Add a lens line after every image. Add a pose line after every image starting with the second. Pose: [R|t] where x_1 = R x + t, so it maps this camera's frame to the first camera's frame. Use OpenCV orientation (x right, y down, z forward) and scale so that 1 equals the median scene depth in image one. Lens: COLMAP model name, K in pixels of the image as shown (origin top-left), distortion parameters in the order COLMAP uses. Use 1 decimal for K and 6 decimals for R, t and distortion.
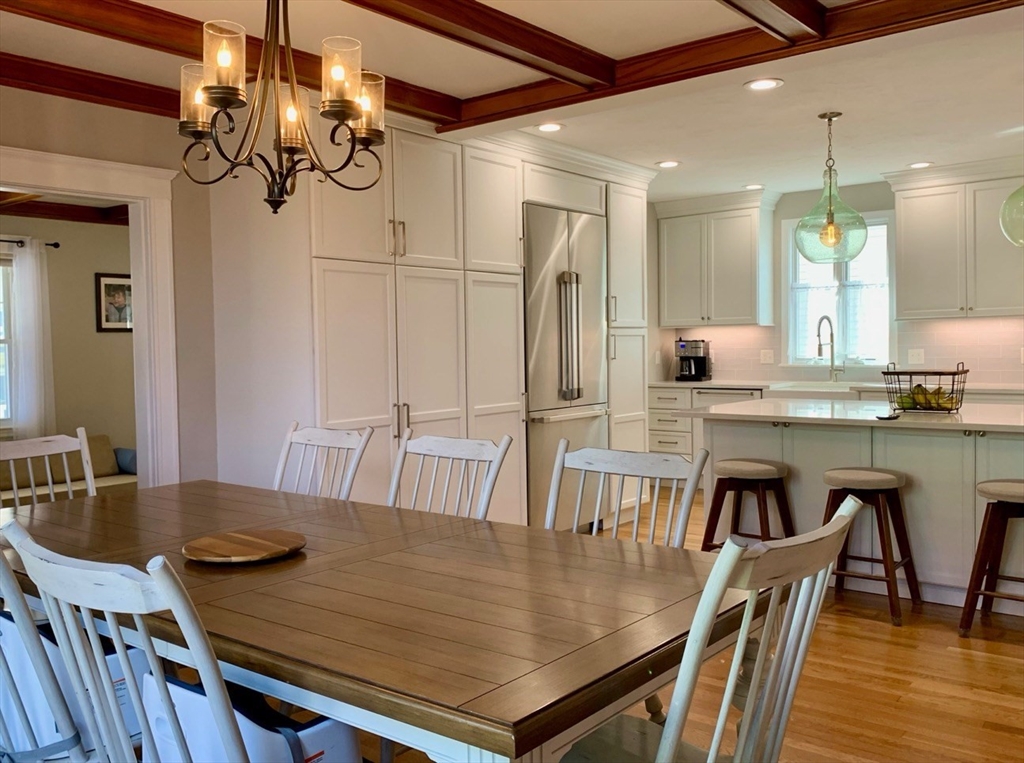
lens RADIAL K [[909.3, 0, 508.3], [0, 909.3, 373.8], [0, 0, 1]] dist [0.042282, -0.016754]
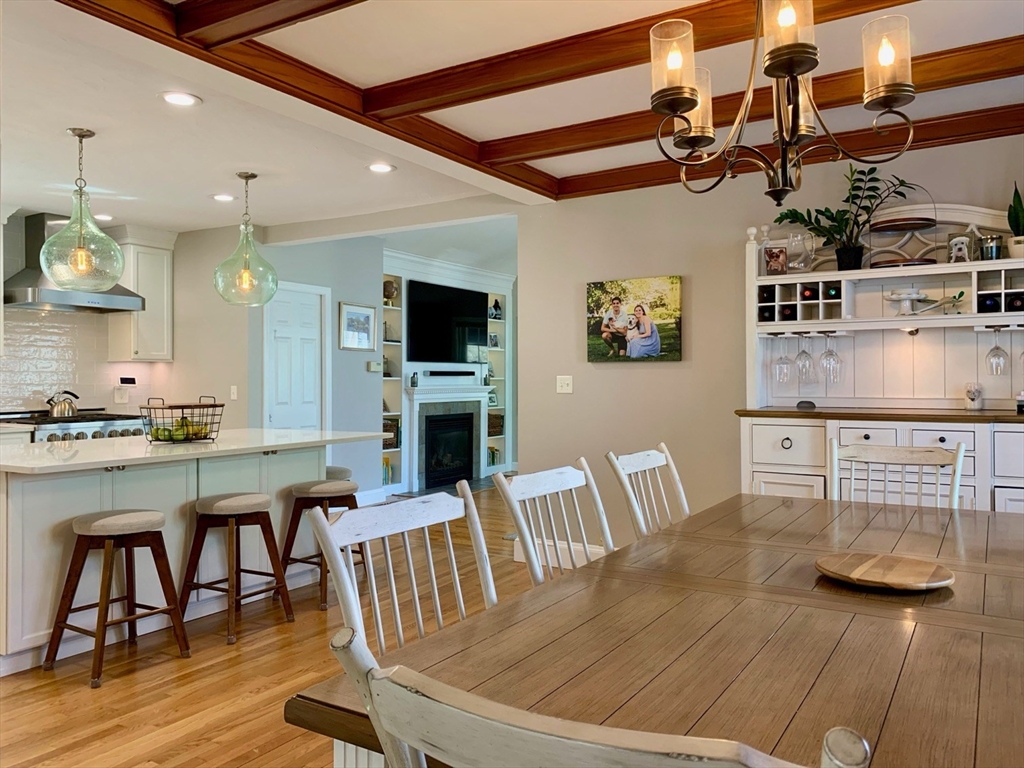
lens RADIAL K [[781.4, 0, 516.0], [0, 781.4, 375.6], [0, 0, 1]] dist [0.044084, -0.042588]
pose [[-0.138688, 0.018649, 0.990161, -0.343834], [0.037447, 0.999206, -0.013575, -0.007828], [-0.989628, 0.035196, -0.139276, 0.468765]]
